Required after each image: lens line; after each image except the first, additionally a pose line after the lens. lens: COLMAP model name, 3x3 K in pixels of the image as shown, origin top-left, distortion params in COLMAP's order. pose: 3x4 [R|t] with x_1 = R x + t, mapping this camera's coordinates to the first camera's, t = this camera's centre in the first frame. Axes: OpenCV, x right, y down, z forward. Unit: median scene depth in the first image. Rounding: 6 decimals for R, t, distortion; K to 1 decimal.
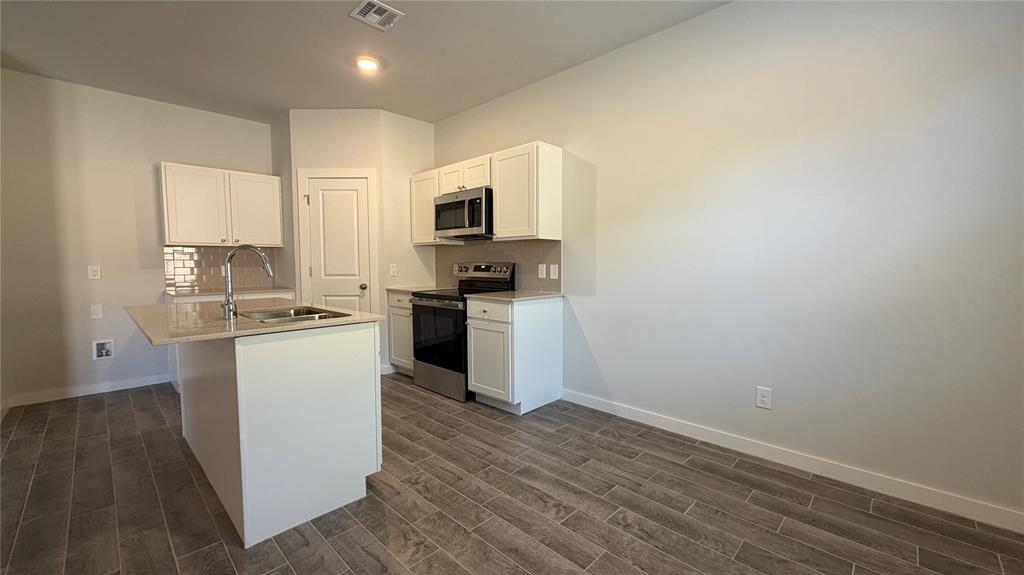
lens RADIAL K [[410.8, 0, 508.0], [0, 410.8, 288.5], [0, 0, 1]] dist [0.001366, 0.000558]
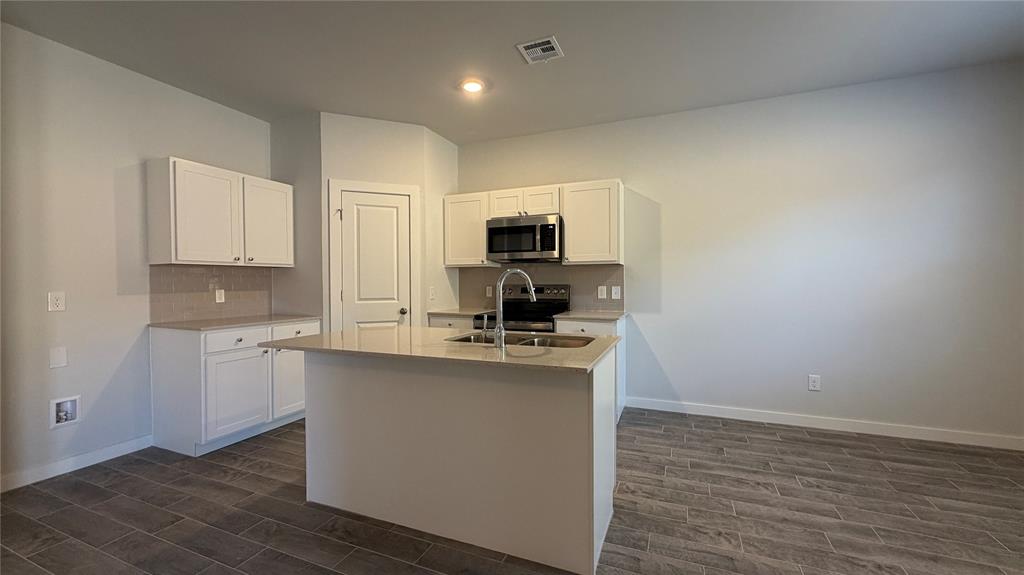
lens RADIAL K [[410.8, 0, 505.7], [0, 410.8, 287.6], [0, 0, 1]] dist [0.001366, 0.000558]
pose [[0.927807, -0.006178, 0.373010, -0.575436], [0.026511, 0.998427, -0.049405, -0.006762], [-0.372118, 0.055727, 0.926511, 0.065912]]
